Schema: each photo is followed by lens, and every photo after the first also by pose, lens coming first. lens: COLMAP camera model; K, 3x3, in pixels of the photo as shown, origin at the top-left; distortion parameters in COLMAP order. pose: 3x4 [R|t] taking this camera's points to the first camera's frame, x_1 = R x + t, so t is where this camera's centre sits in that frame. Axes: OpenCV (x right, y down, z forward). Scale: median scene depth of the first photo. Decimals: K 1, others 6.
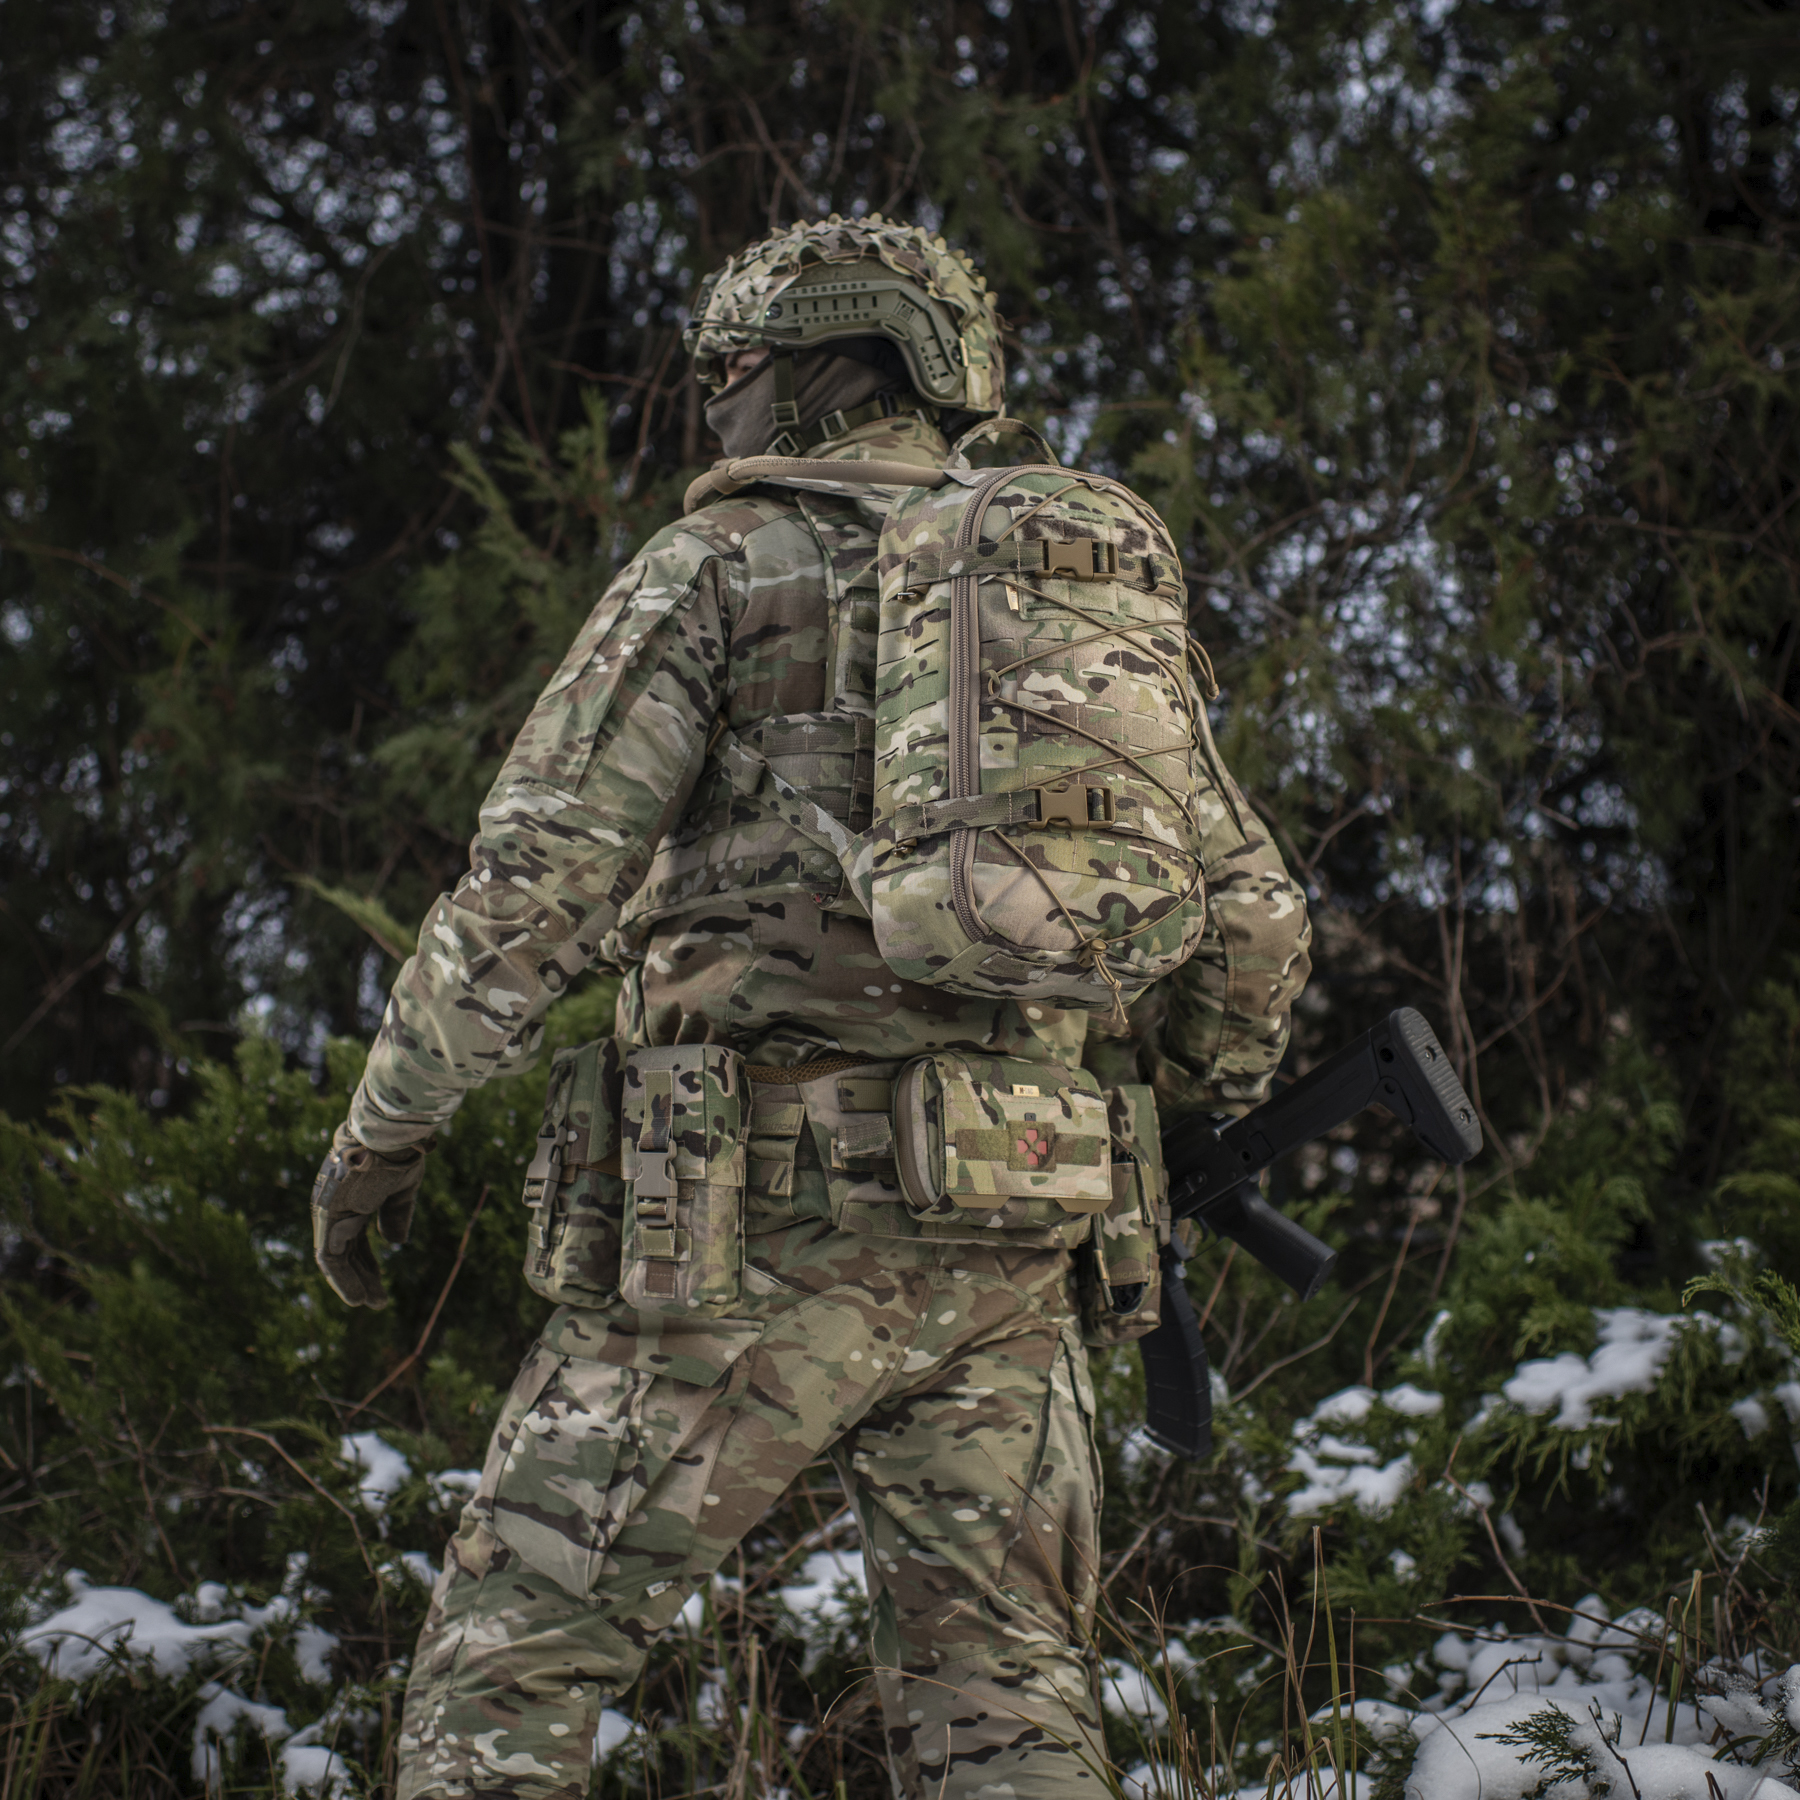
lens RADIAL K [[3025.7, 0, 904.0], [0, 3025.7, 893.3], [0, 0, 1]] dist [-0.080347, 0.000000]
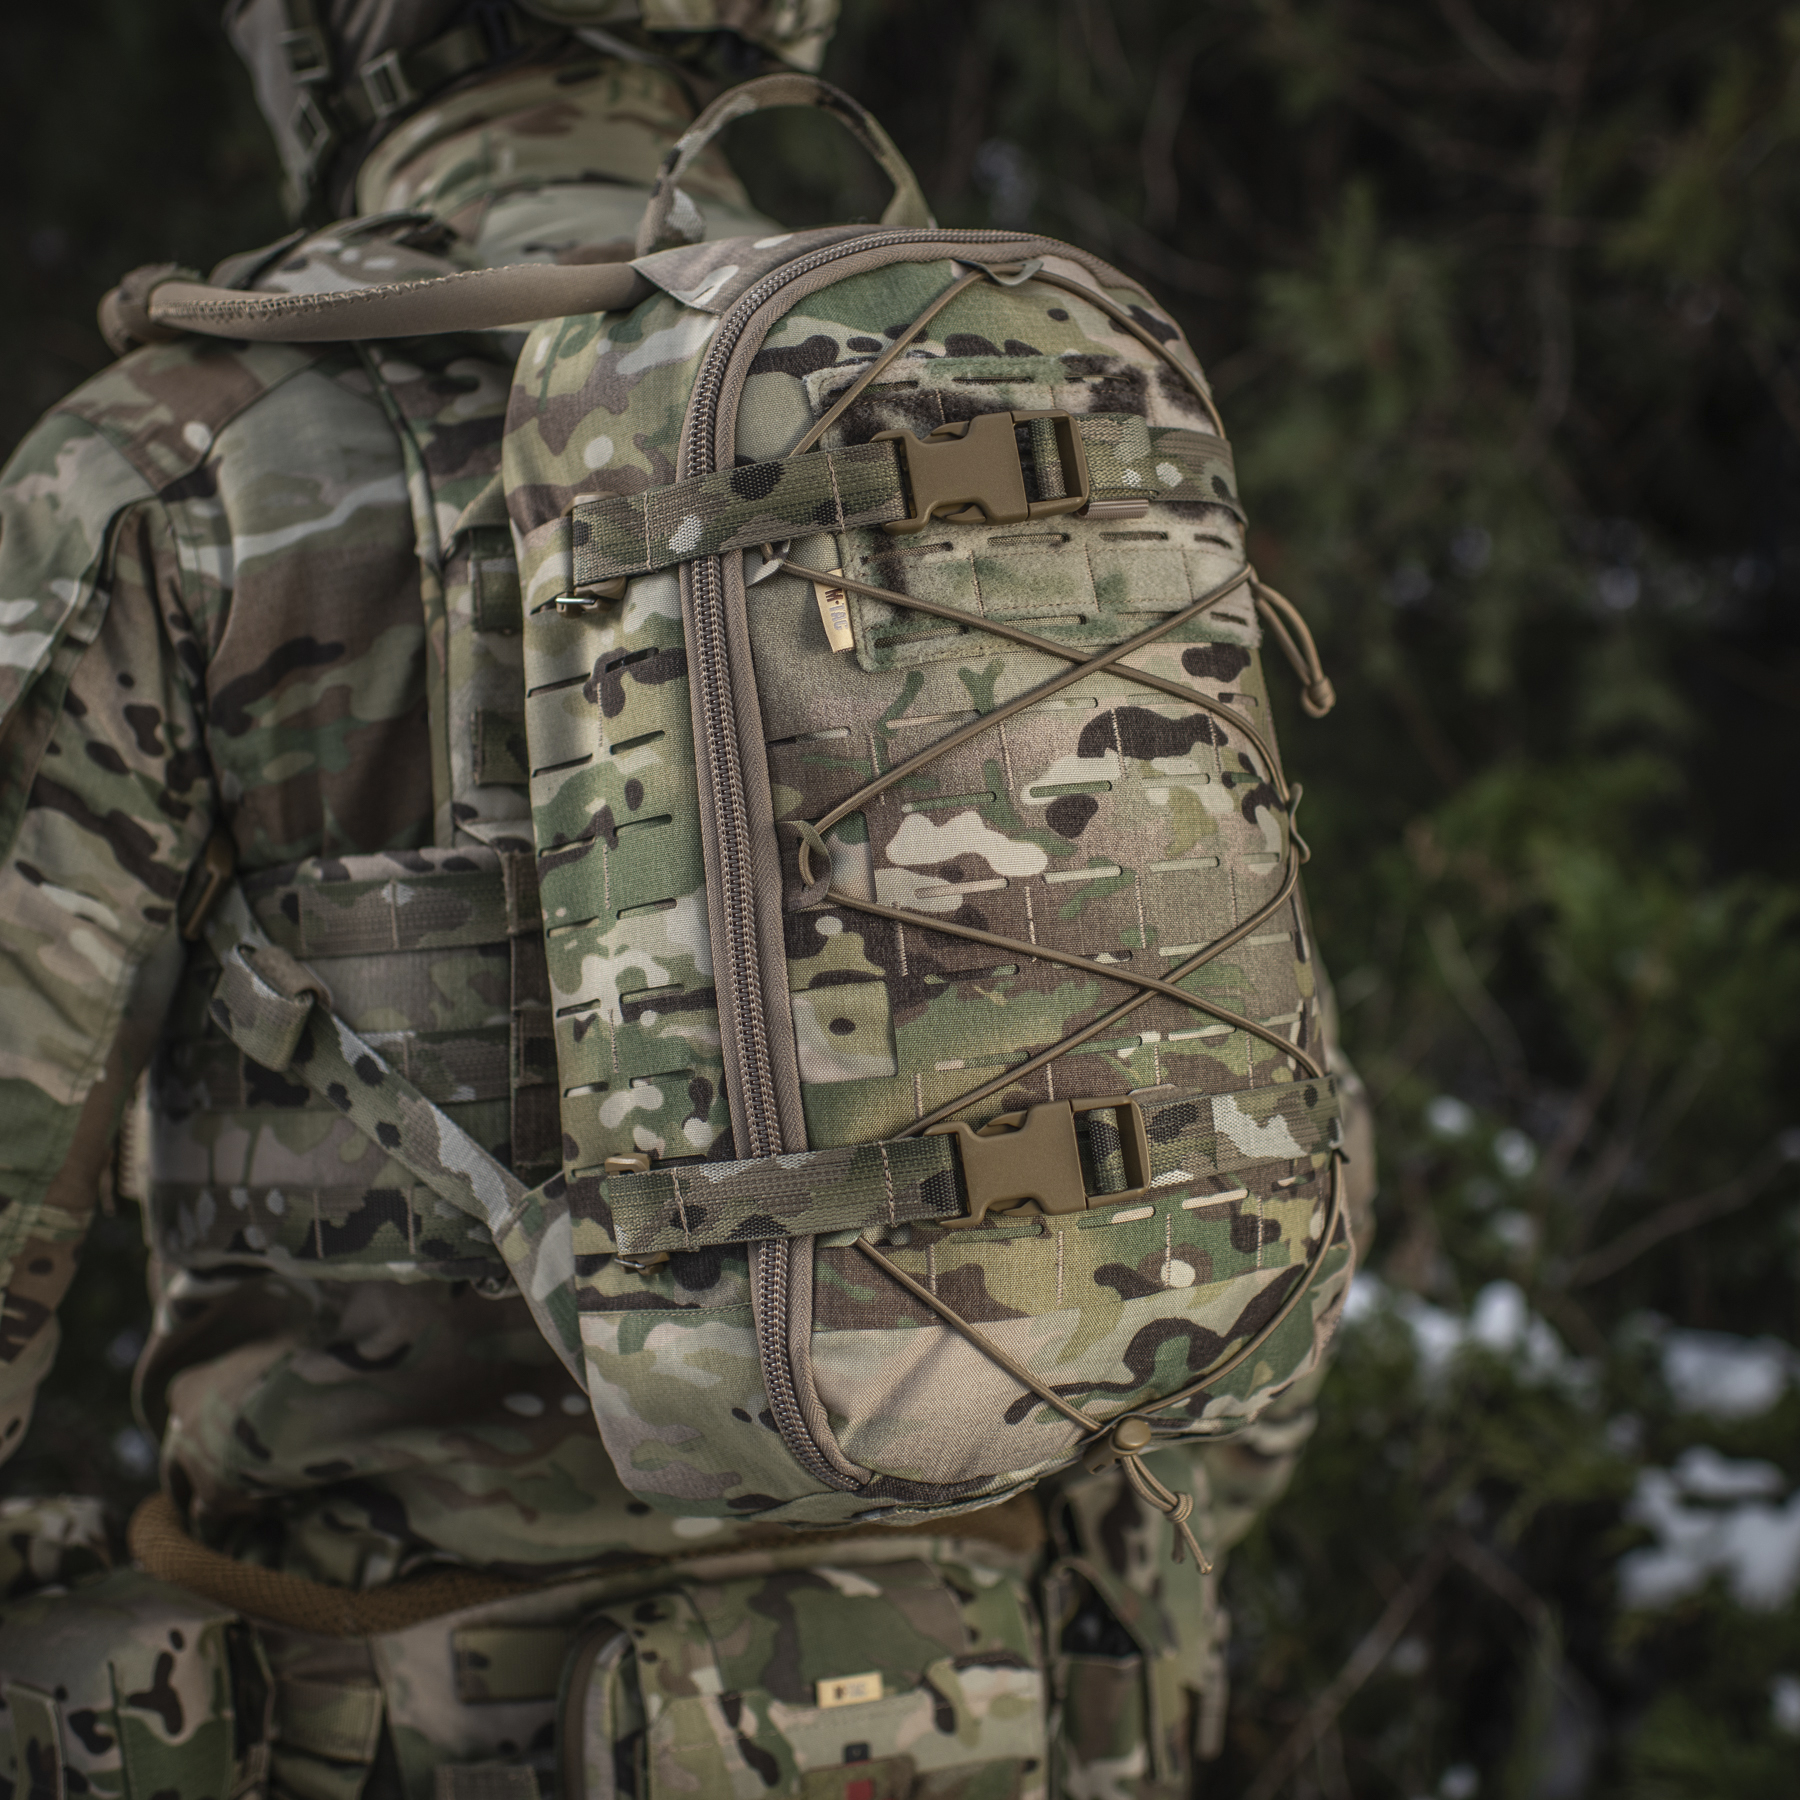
lens RADIAL K [[2841.0, 0, 954.3], [0, 2841.0, 787.5], [0, 0, 1]] dist [-0.099296, 0.000000]
pose [[0.992696, -0.113317, 0.041403, 0.033370], [0.102846, 0.974262, 0.200590, -0.148947], [-0.063067, -0.194866, 0.978800, 0.629616]]
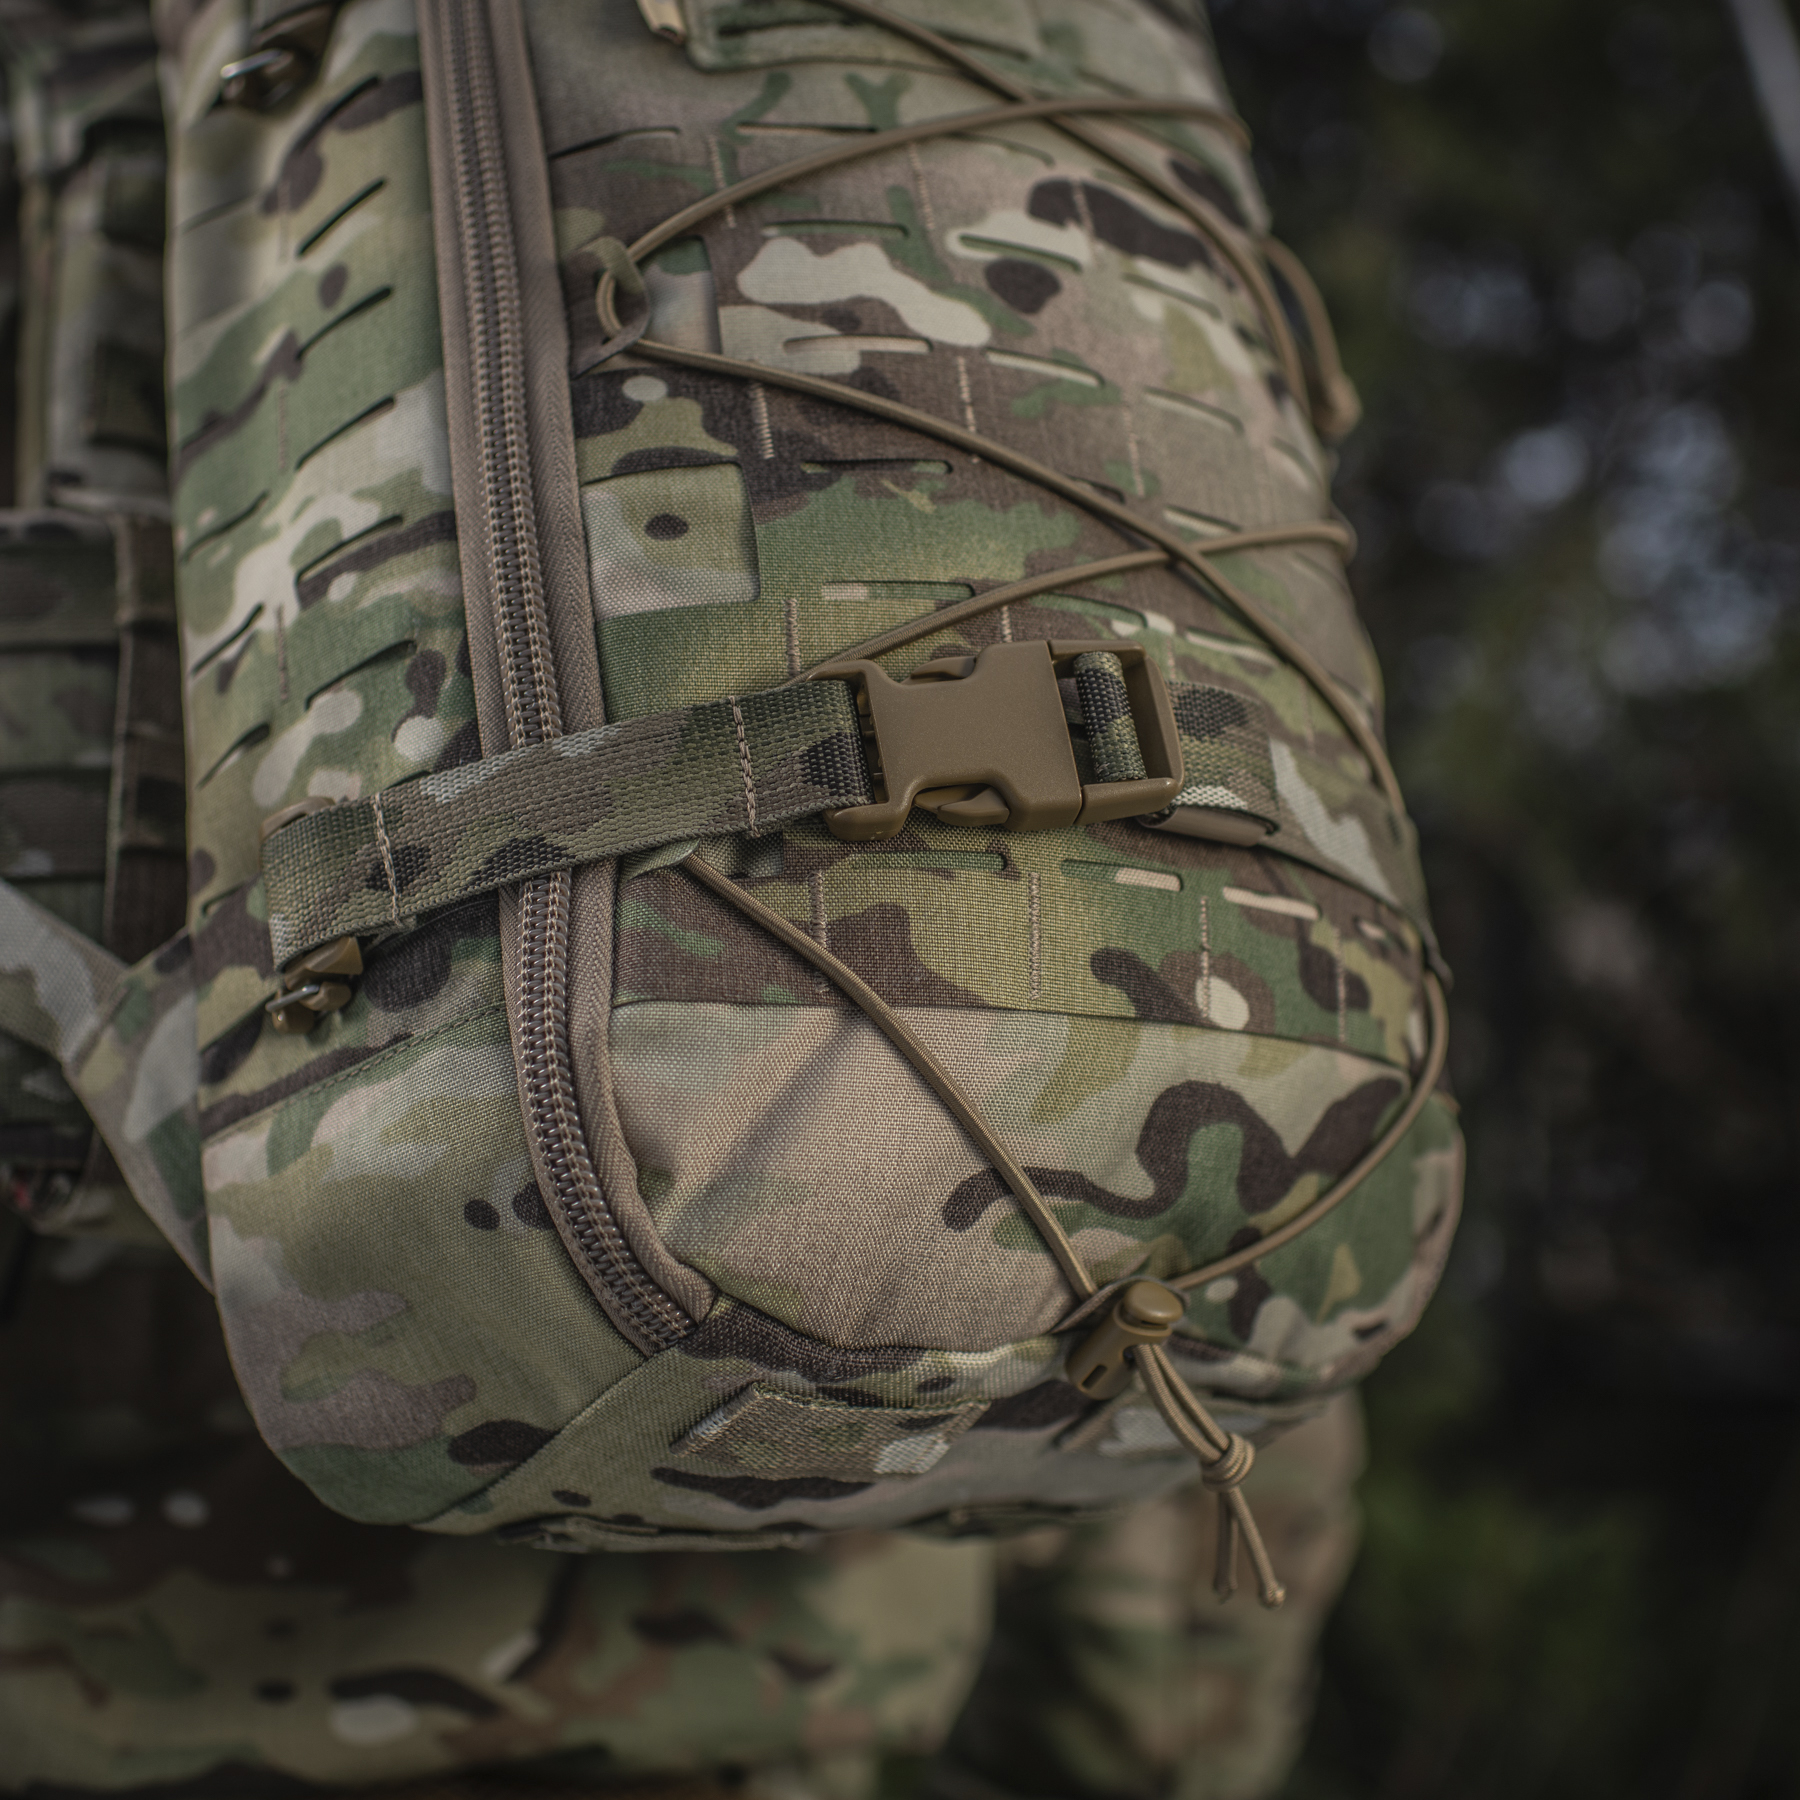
lens RADIAL K [[3025.7, 0, 904.5], [0, 3025.7, 886.4], [0, 0, 1]] dist [-0.080347, 0.000000]
pose [[0.984156, -0.093083, 0.150908, 0.010835], [0.107164, 0.990338, -0.088016, 0.003051], [-0.141257, 0.102793, 0.984622, 0.750802]]
